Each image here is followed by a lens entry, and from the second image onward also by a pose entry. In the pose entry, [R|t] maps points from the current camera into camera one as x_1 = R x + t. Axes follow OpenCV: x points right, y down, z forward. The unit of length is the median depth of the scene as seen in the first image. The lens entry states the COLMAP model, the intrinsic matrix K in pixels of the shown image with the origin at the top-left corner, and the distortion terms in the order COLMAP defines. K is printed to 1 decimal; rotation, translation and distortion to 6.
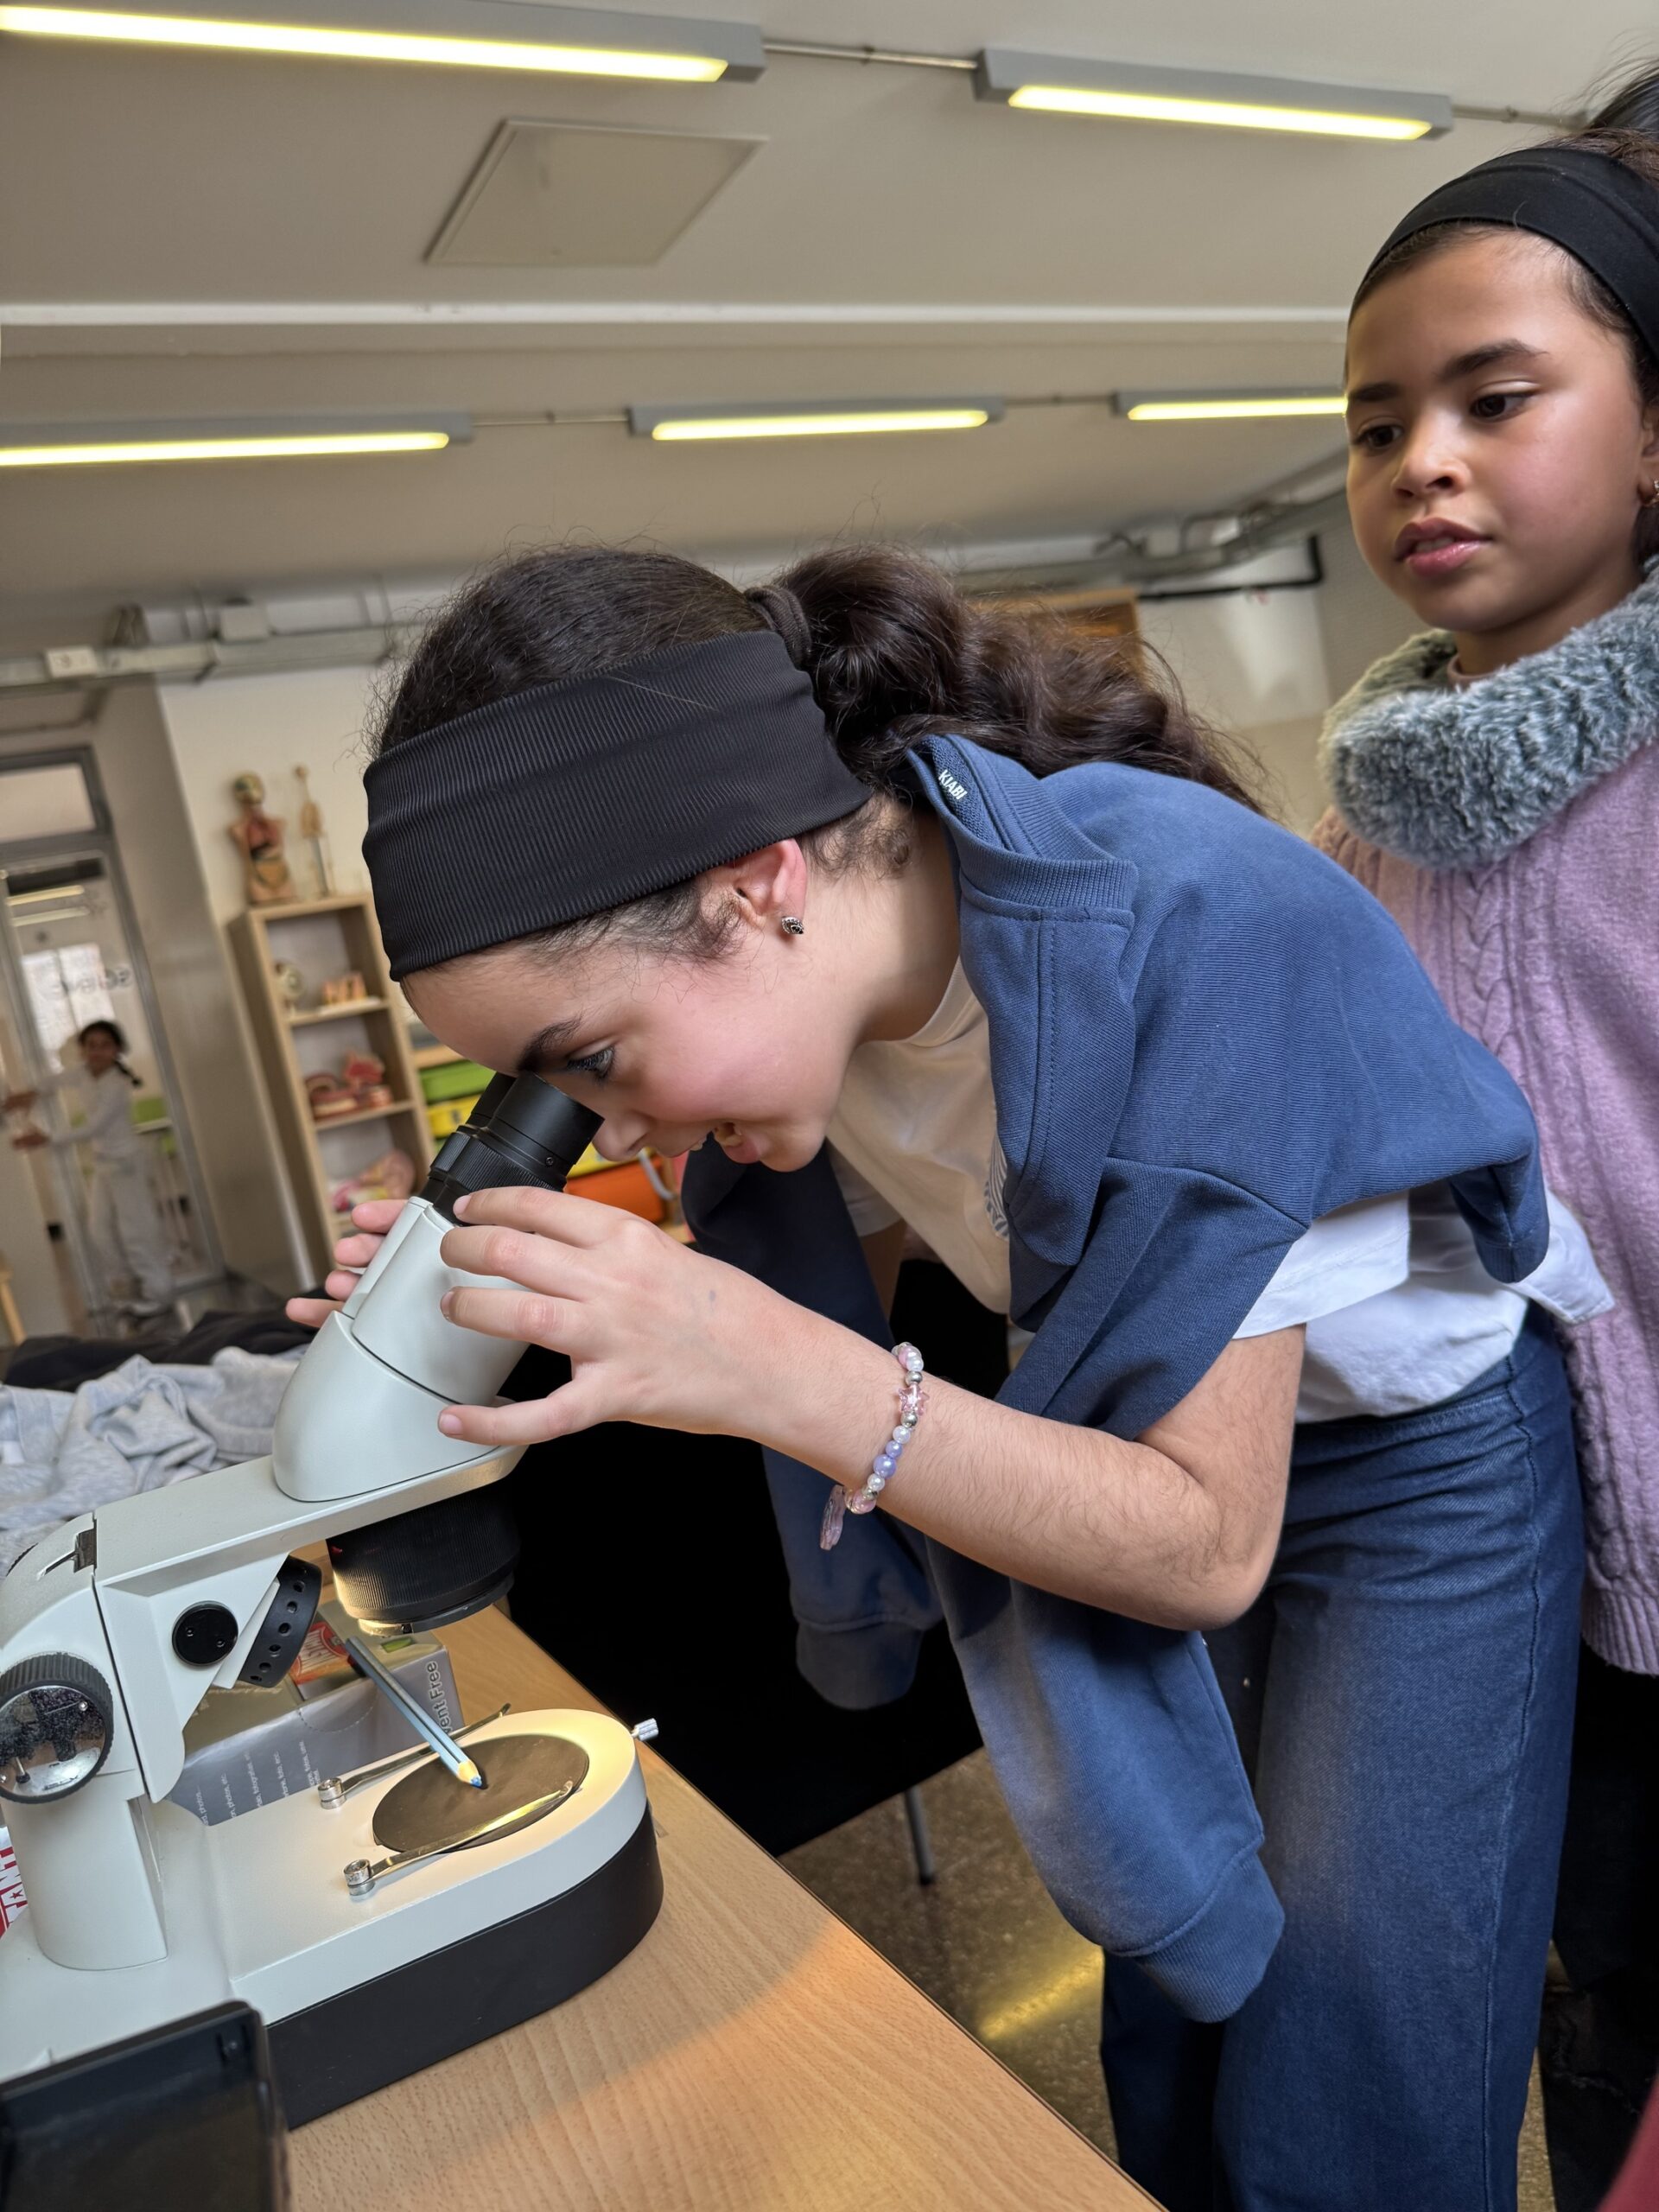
lens RADIAL K [[1565.1, 0, 829.5], [0, 1565.1, 1106.0], [0, 0, 1]] dist [-0.072501, 0.058338]
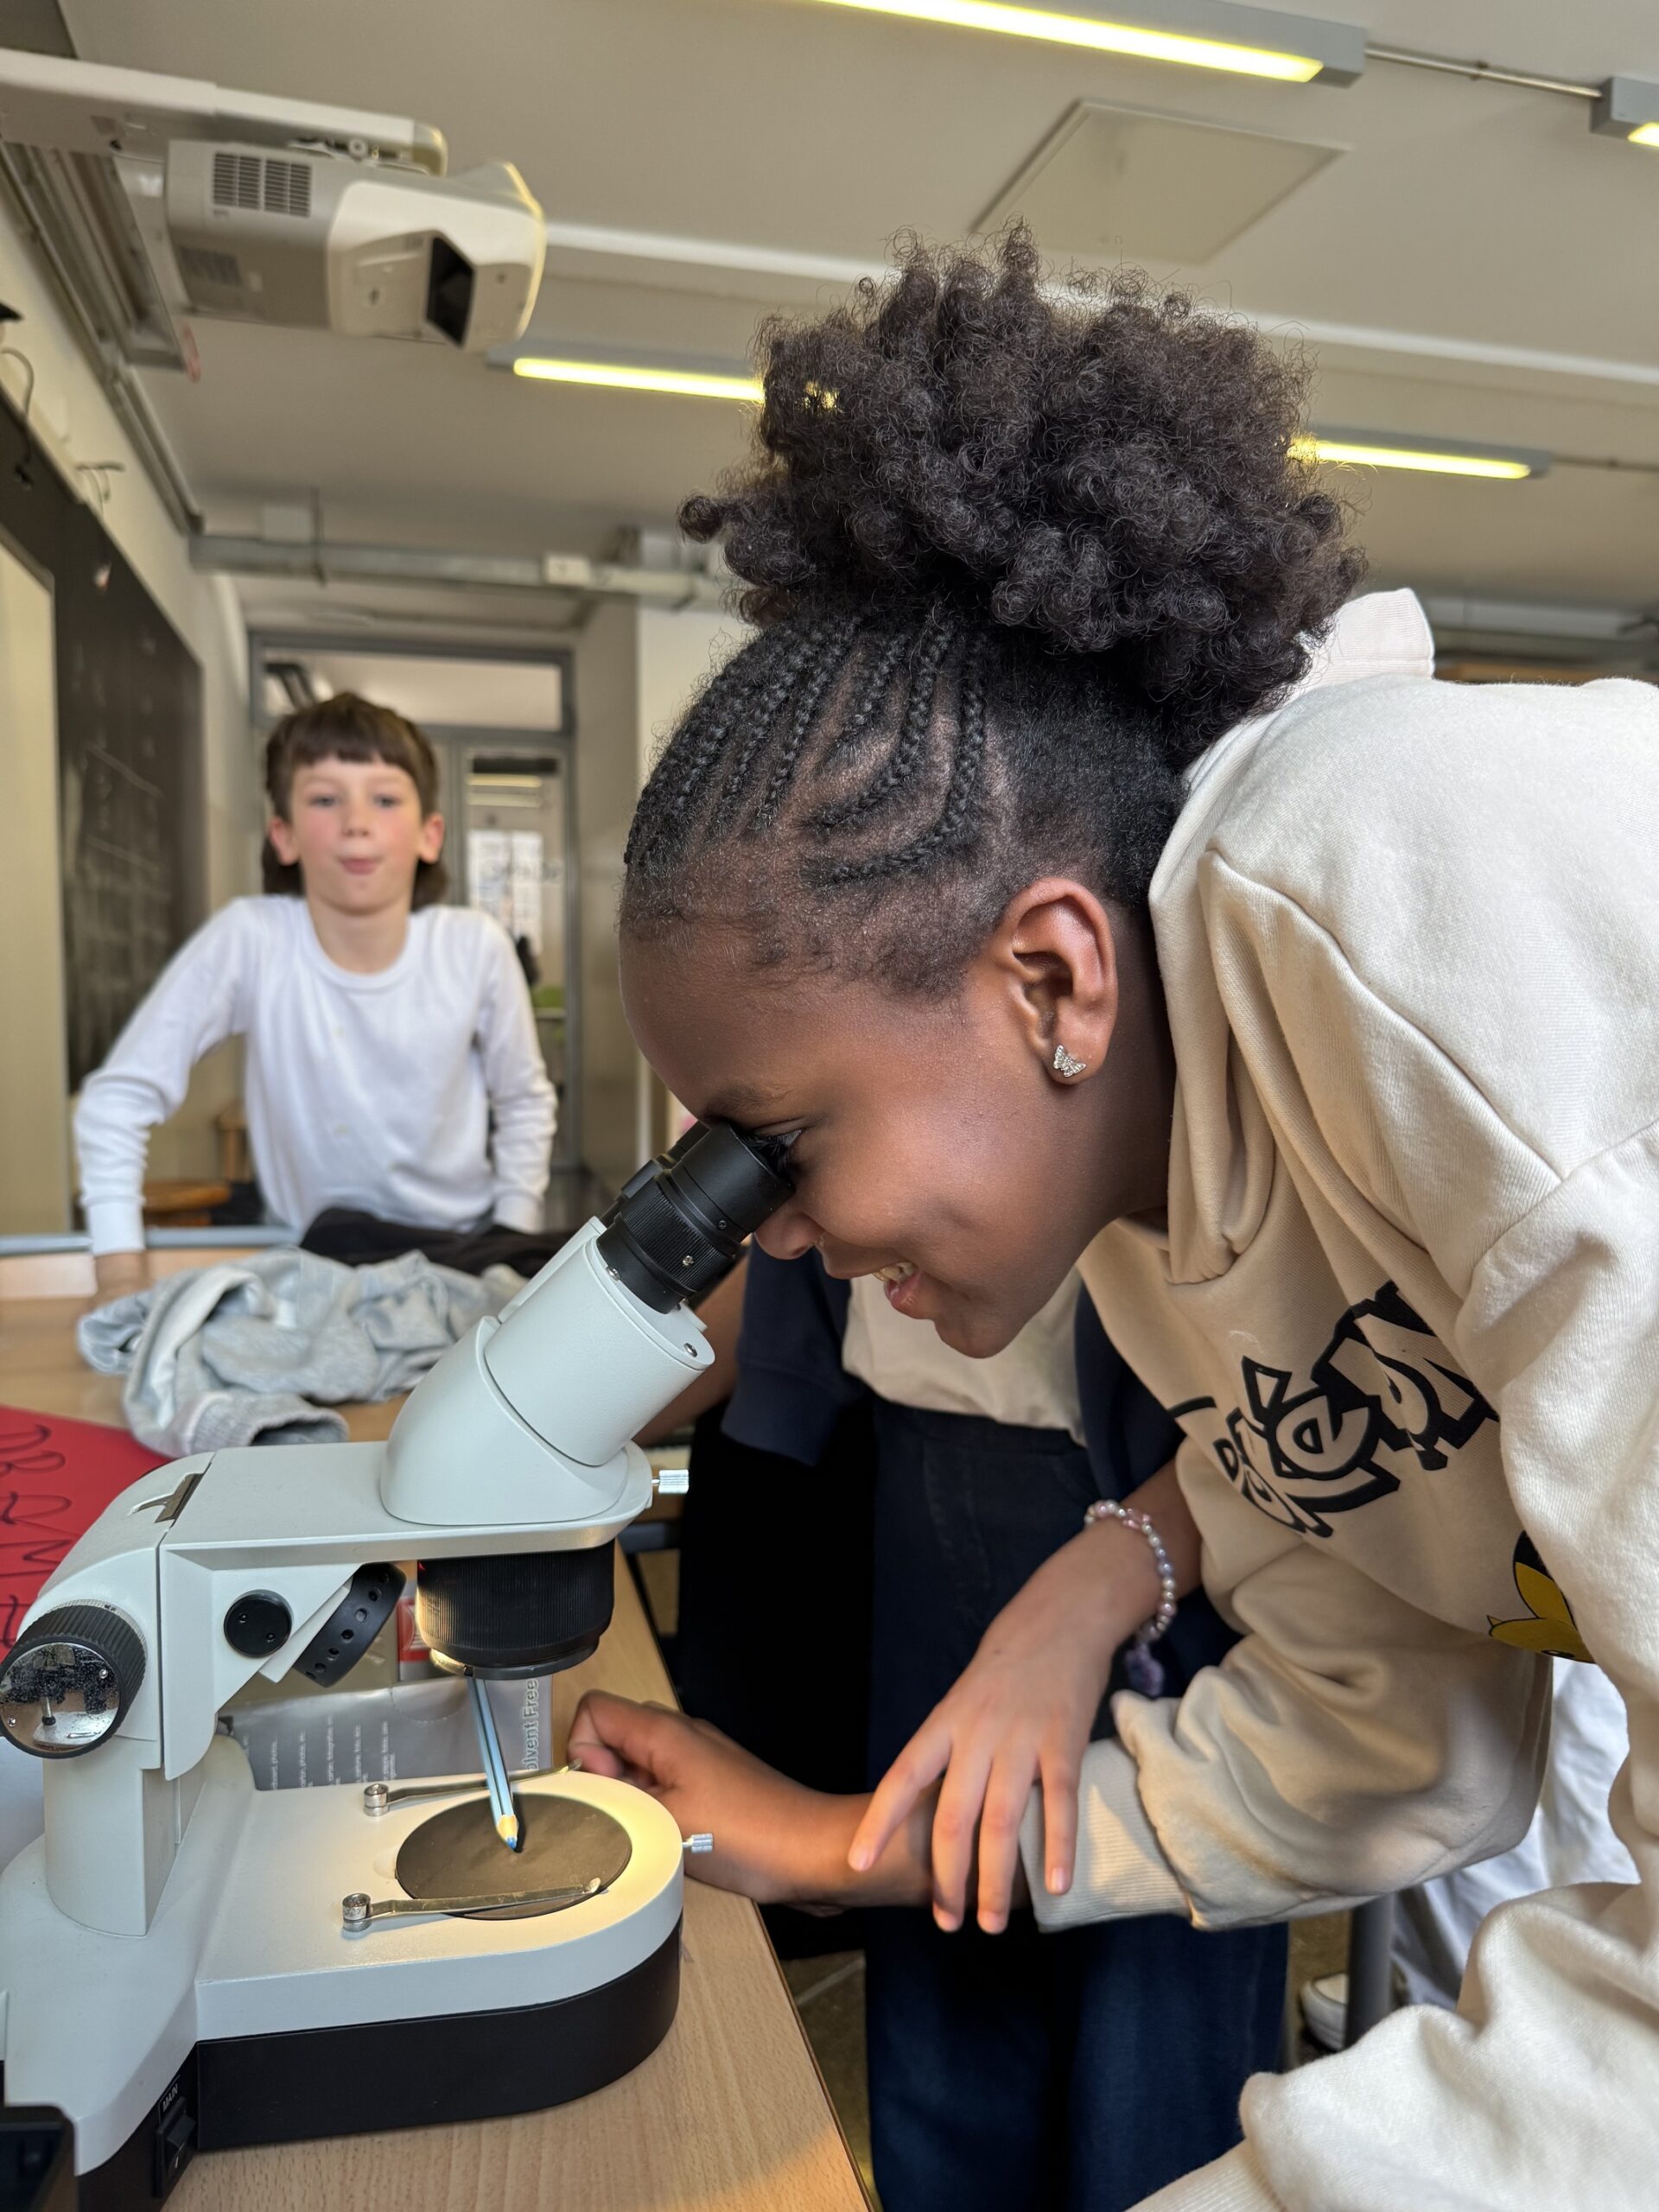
lens RADIAL K [[1572.9, 0, 829.5], [0, 1572.9, 1106.0], [0, 0, 1]] dist [-0.009905, -0.014819]
pose [[0.947351, 0.232234, -0.220438, 0.057857], [-0.232603, 0.972259, 0.024652, -0.062696], [0.220048, 0.027920, 0.975089, 0.100079]]
